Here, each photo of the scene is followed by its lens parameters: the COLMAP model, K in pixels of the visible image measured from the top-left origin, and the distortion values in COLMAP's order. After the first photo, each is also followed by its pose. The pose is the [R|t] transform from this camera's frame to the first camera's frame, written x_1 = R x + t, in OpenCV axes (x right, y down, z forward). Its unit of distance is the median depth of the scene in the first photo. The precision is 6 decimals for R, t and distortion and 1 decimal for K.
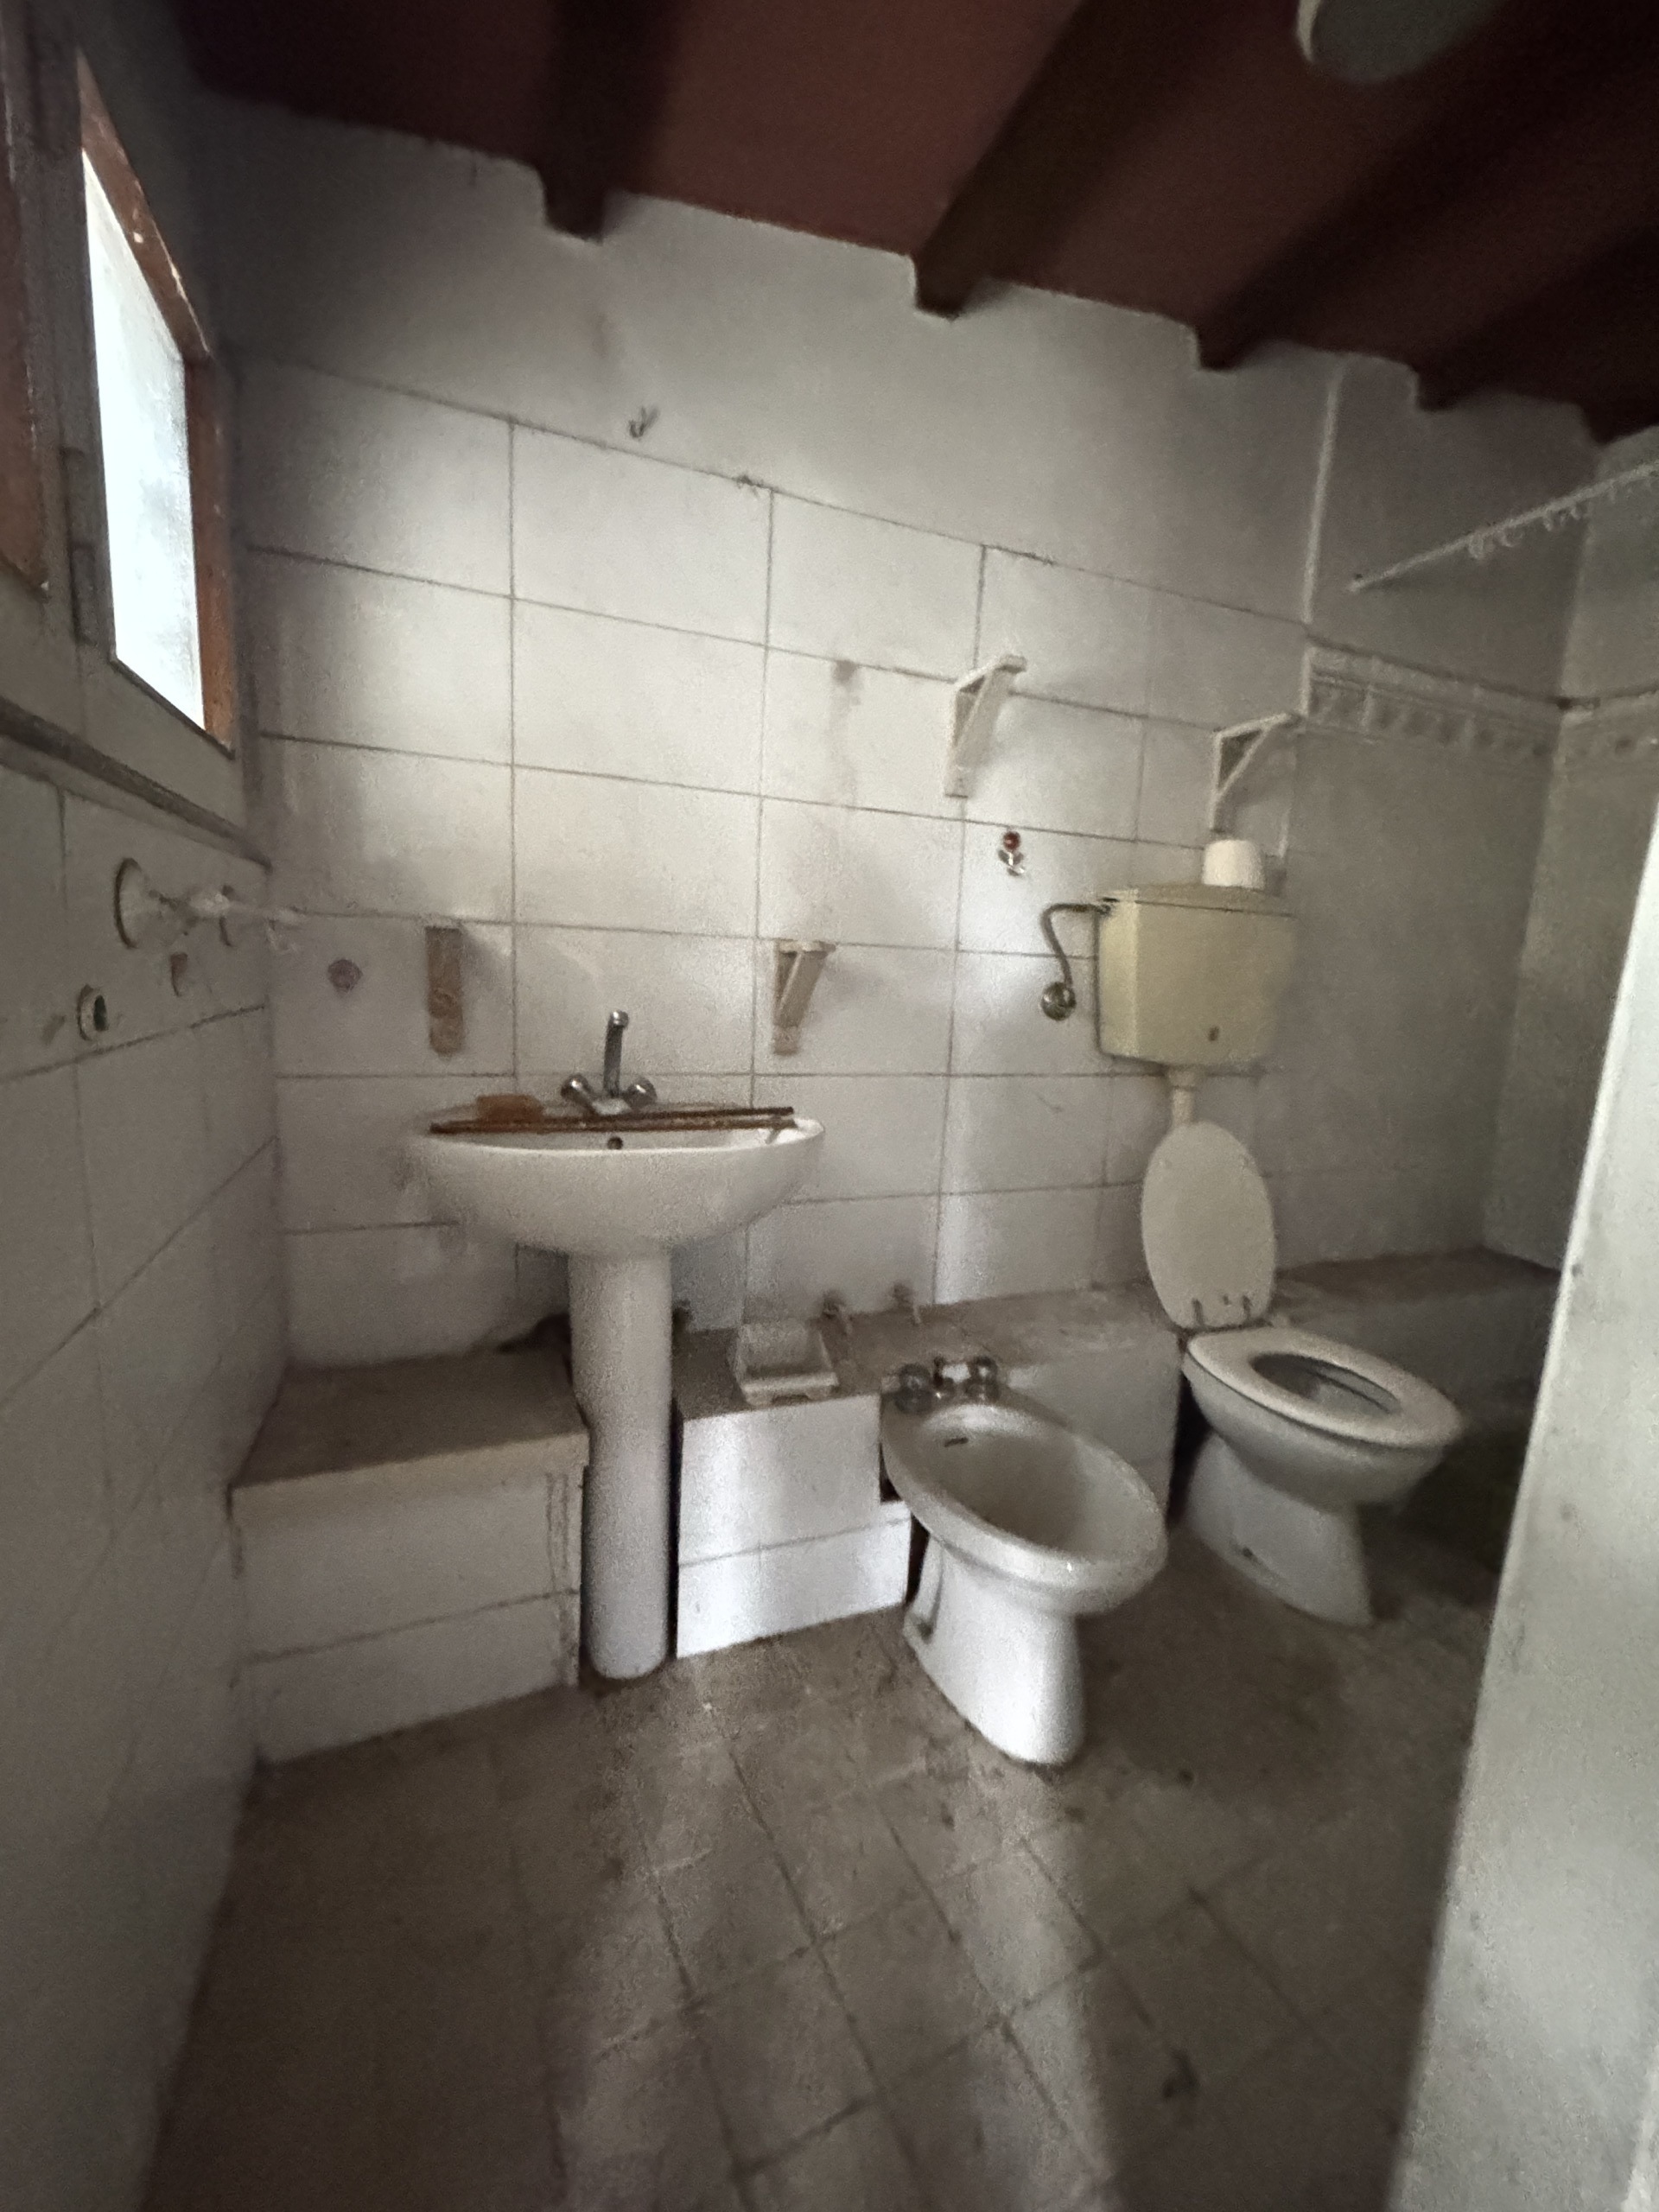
lens RADIAL K [[882.0, 0, 831.5], [0, 882.0, 1104.9], [0, 0, 1]] dist [-0.005358, 0.000794]
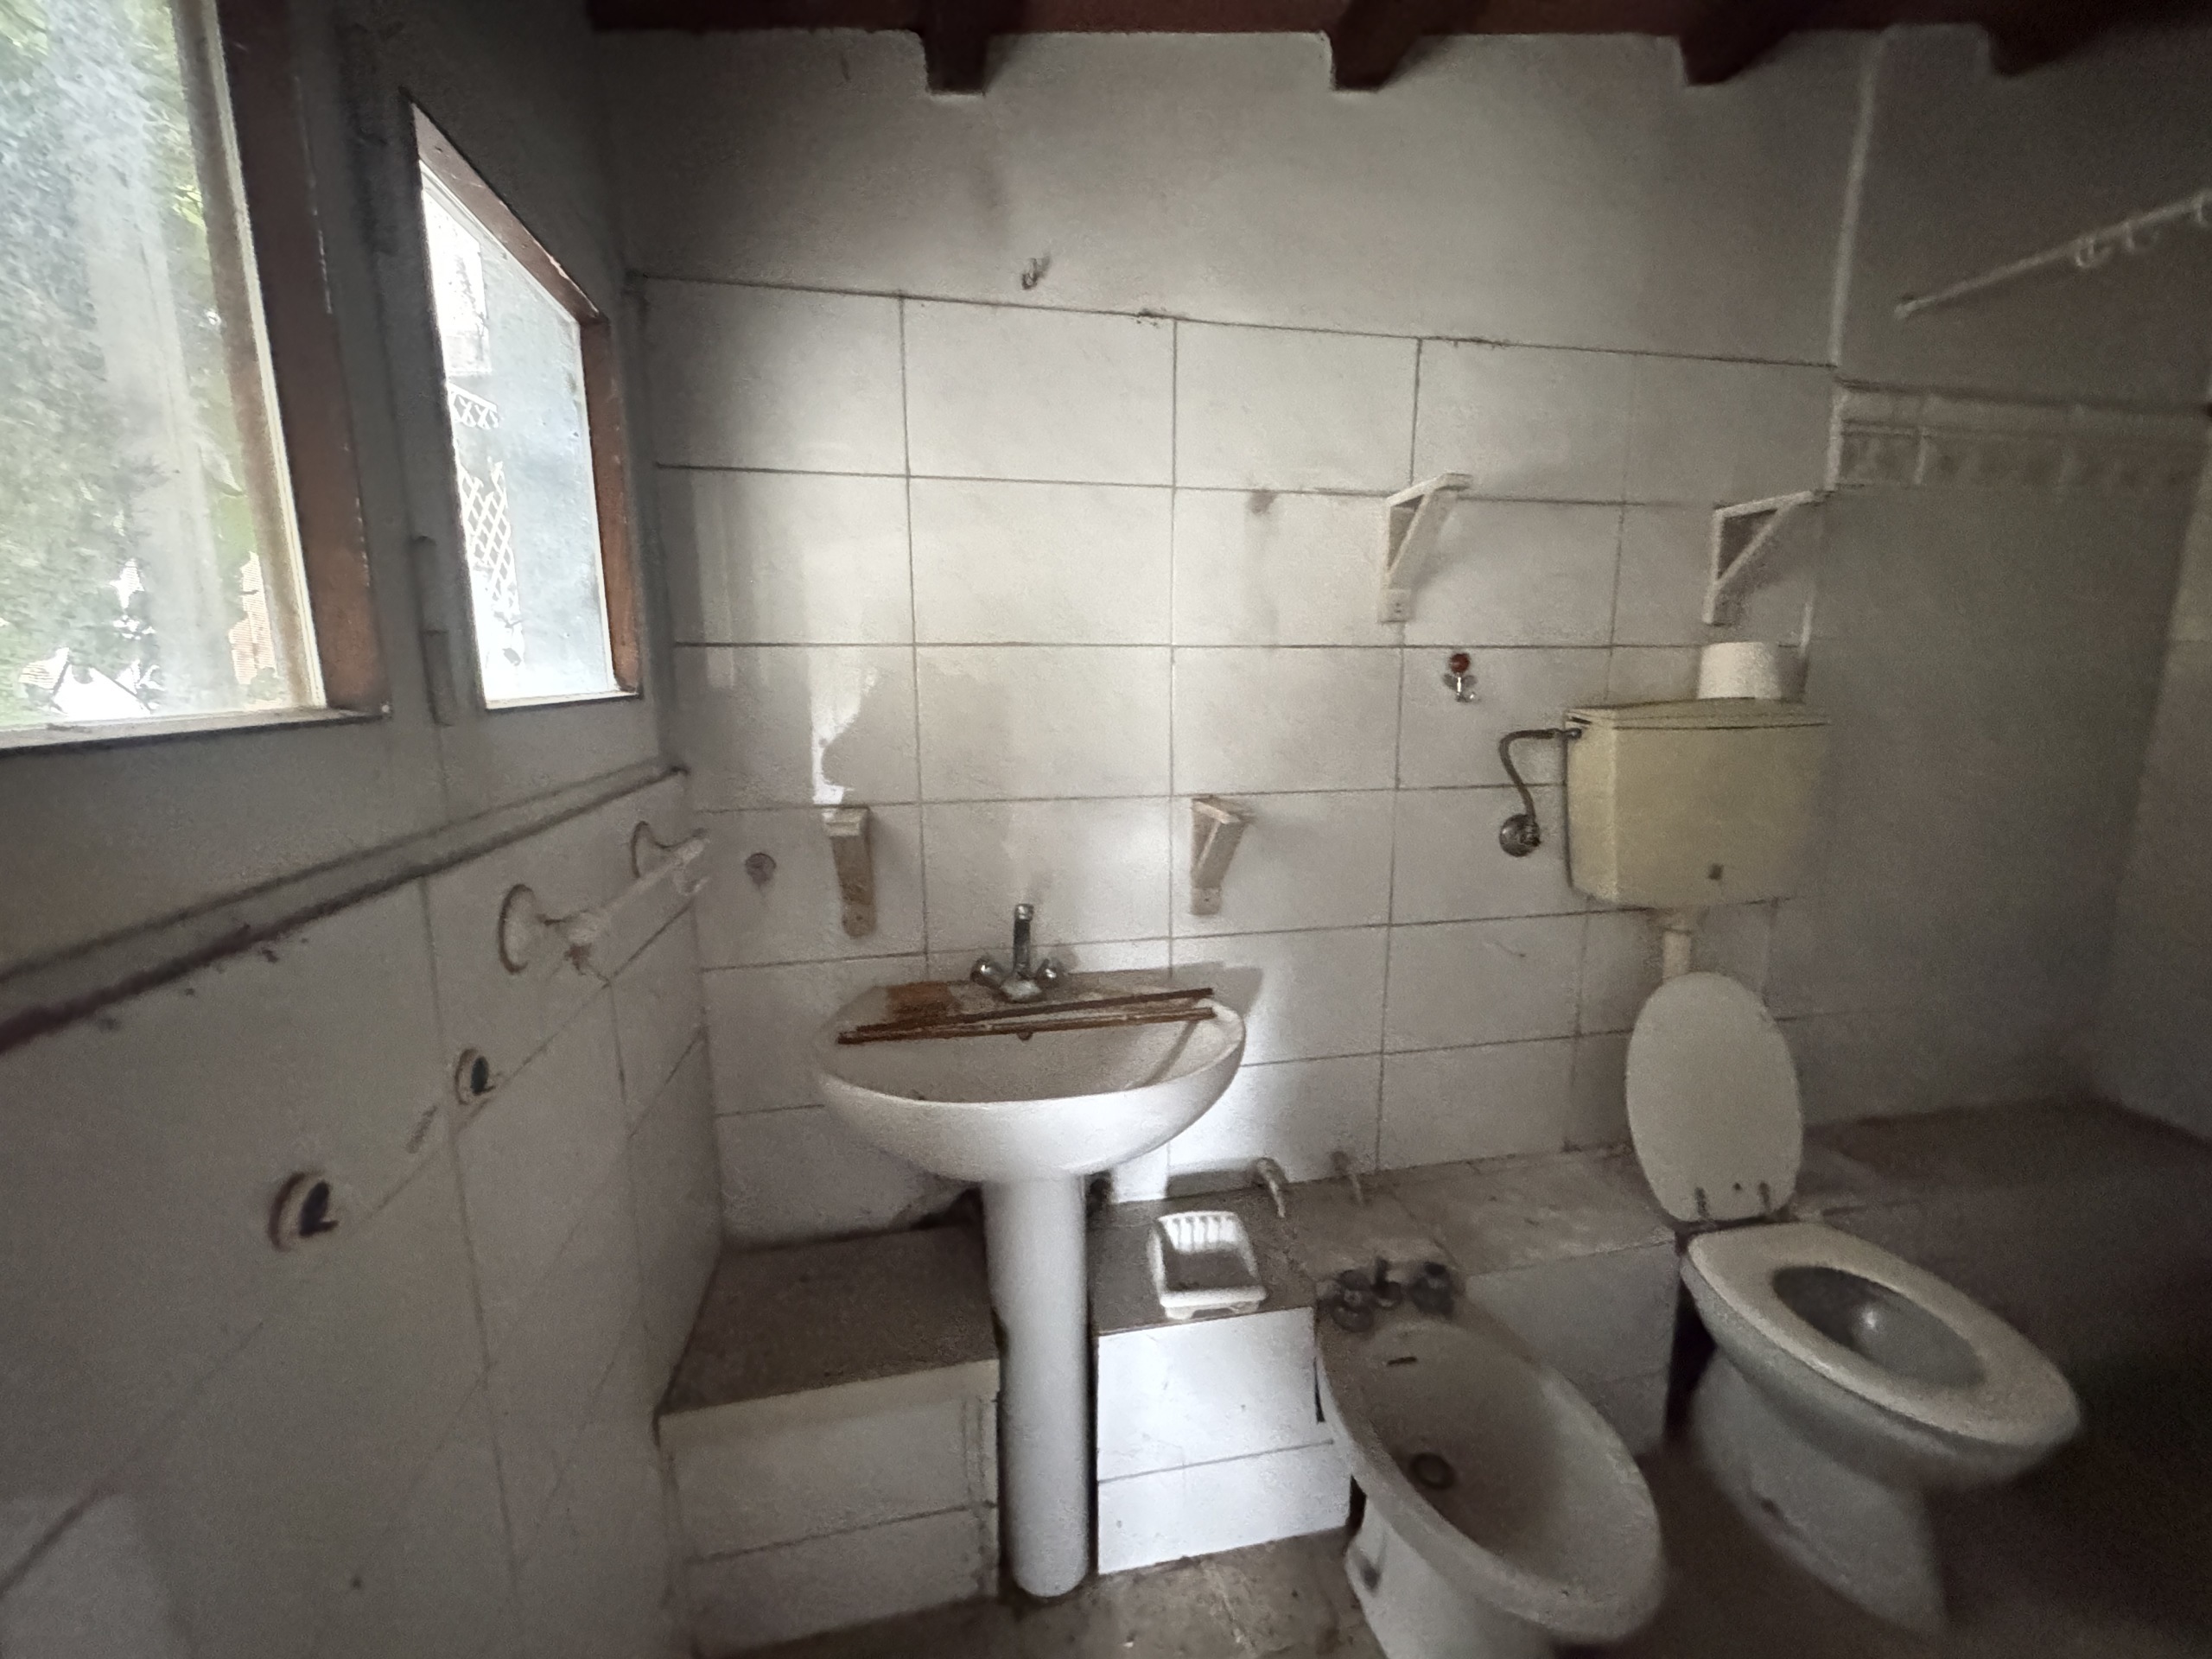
lens RADIAL K [[882.0, 0, 1107.2], [0, 882.0, 829.4], [0, 0, 1]] dist [-0.005358, 0.000794]
pose [[0.981132, -0.018555, -0.192449, 0.027185], [0.020987, 0.999723, 0.010606, -0.163642], [0.192199, -0.014445, 0.981250, 0.070667]]
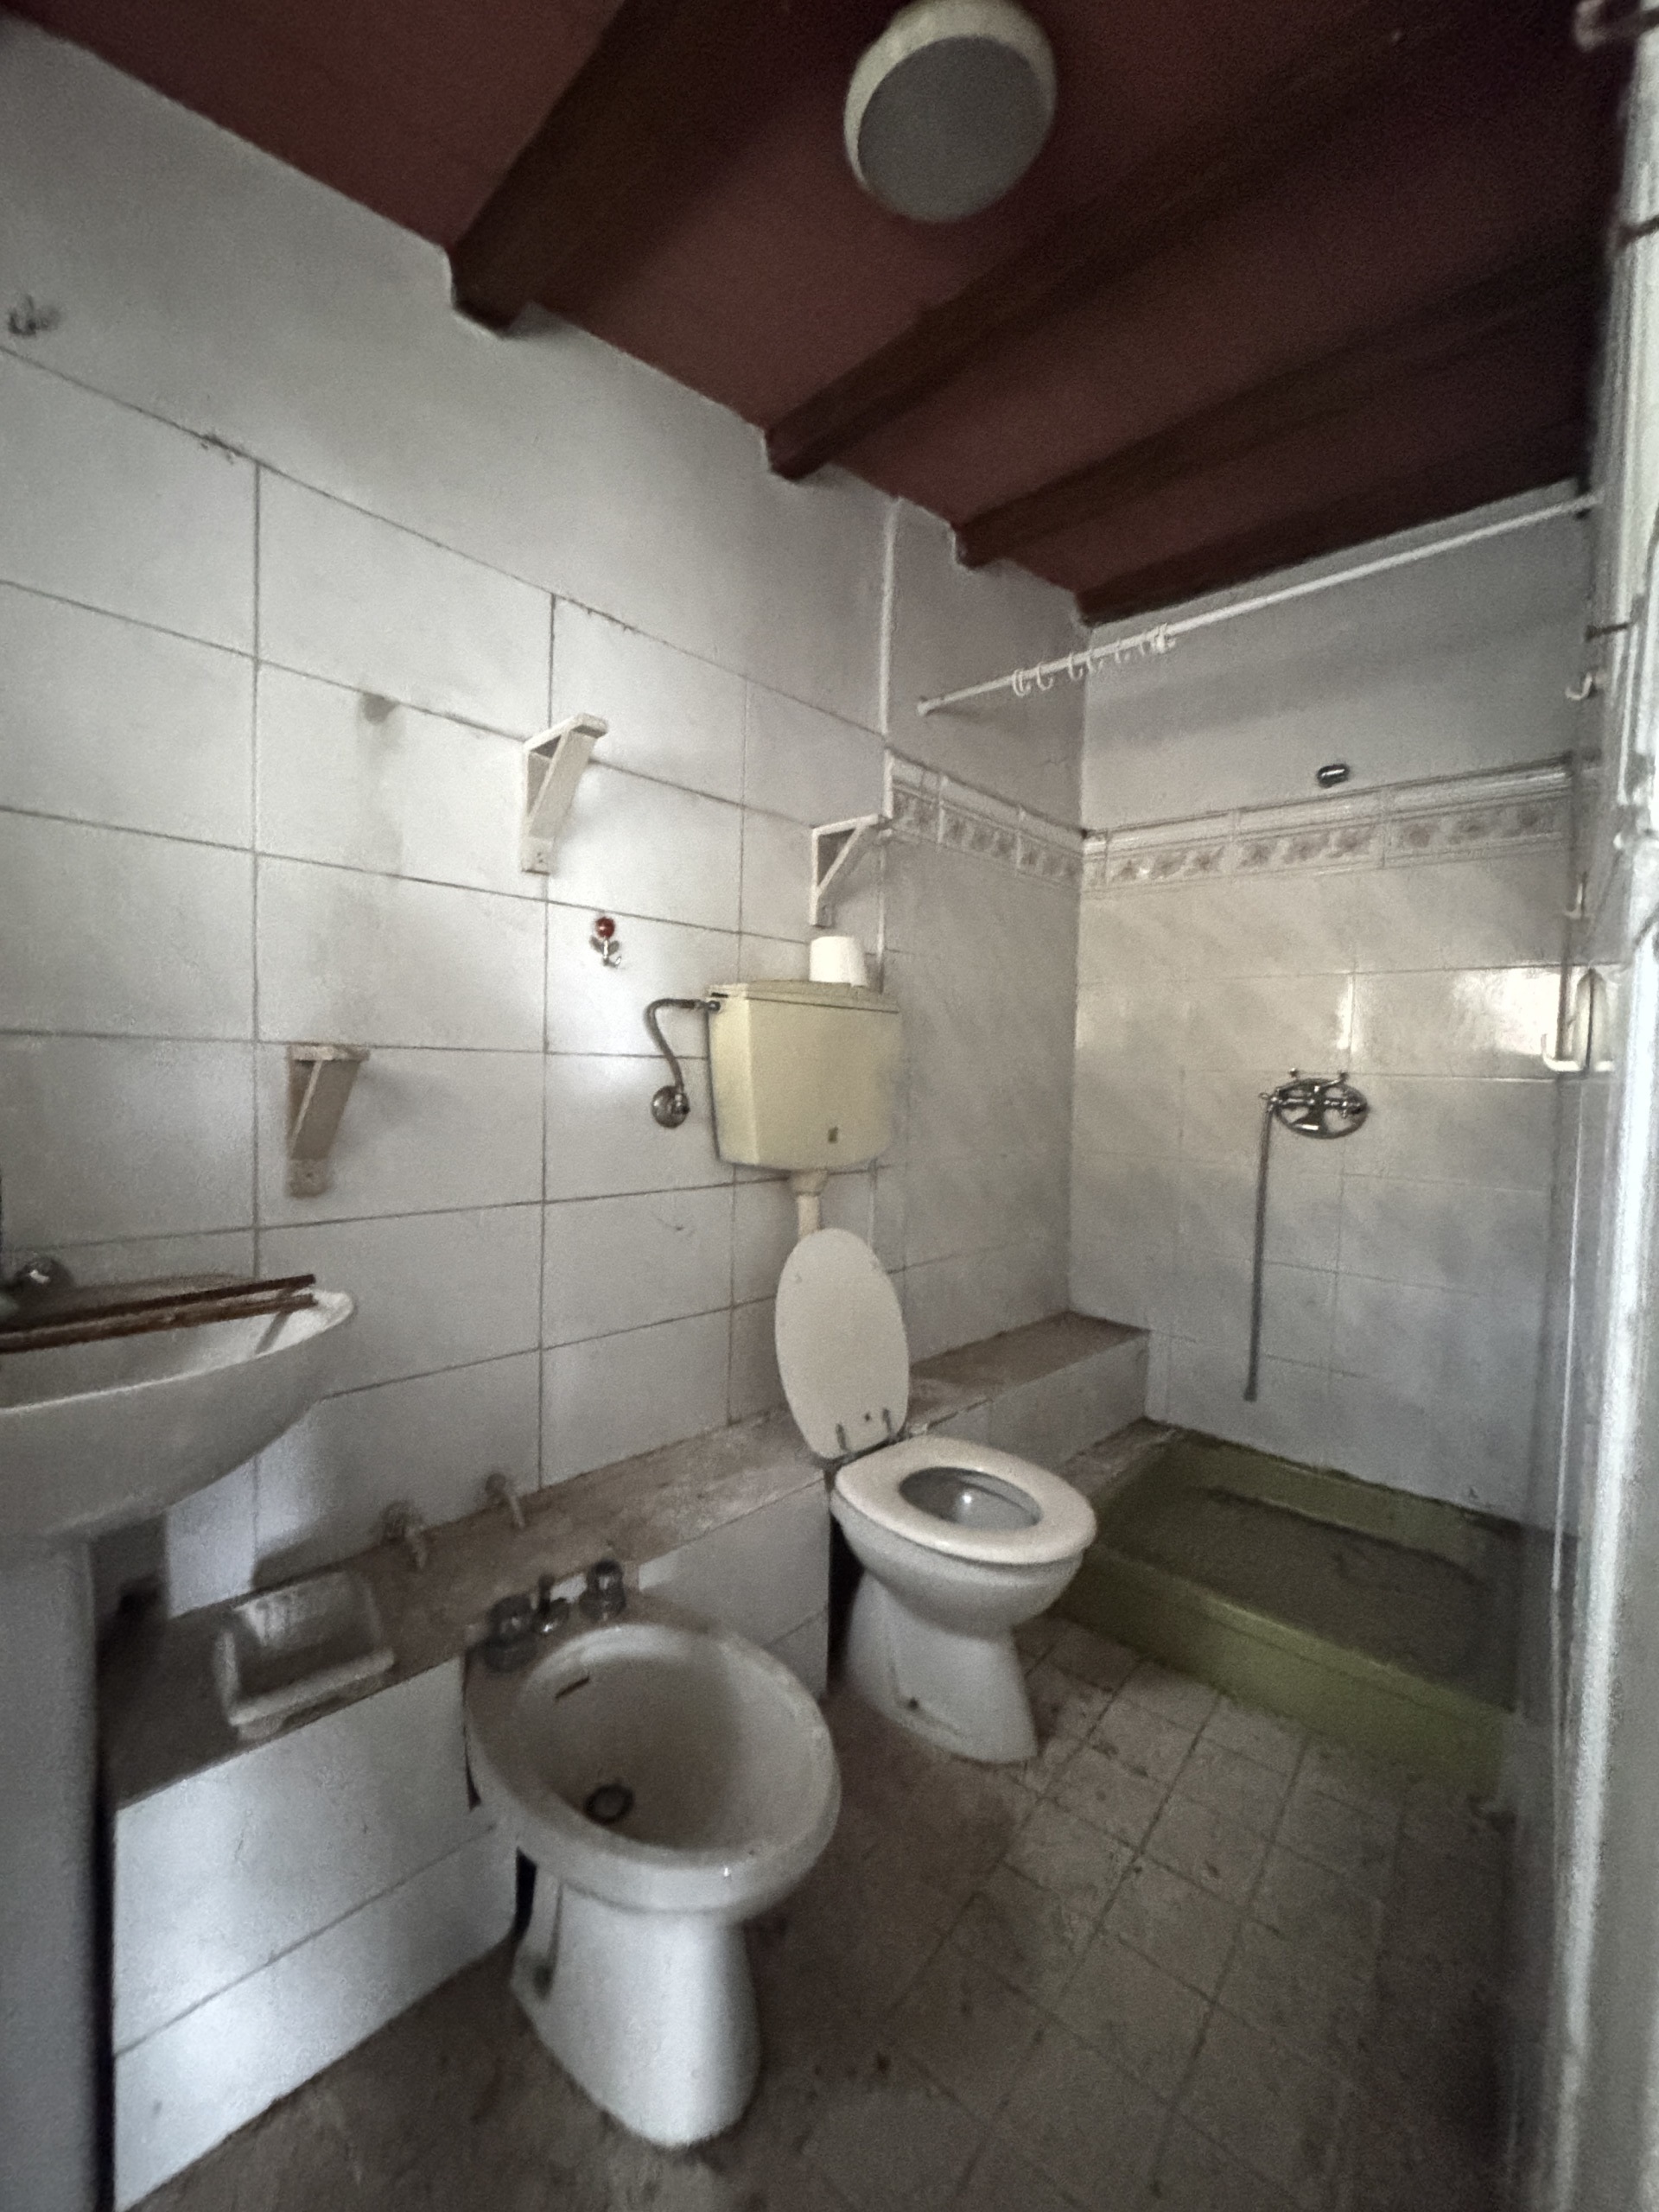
lens RADIAL K [[882.0, 0, 833.5], [0, 882.0, 1106.4], [0, 0, 1]] dist [-0.005358, 0.000794]
pose [[0.911239, -0.038233, 0.410100, 0.050041], [0.077011, 0.993939, -0.078455, -0.041640], [-0.404615, 0.103074, 0.908660, 0.149048]]
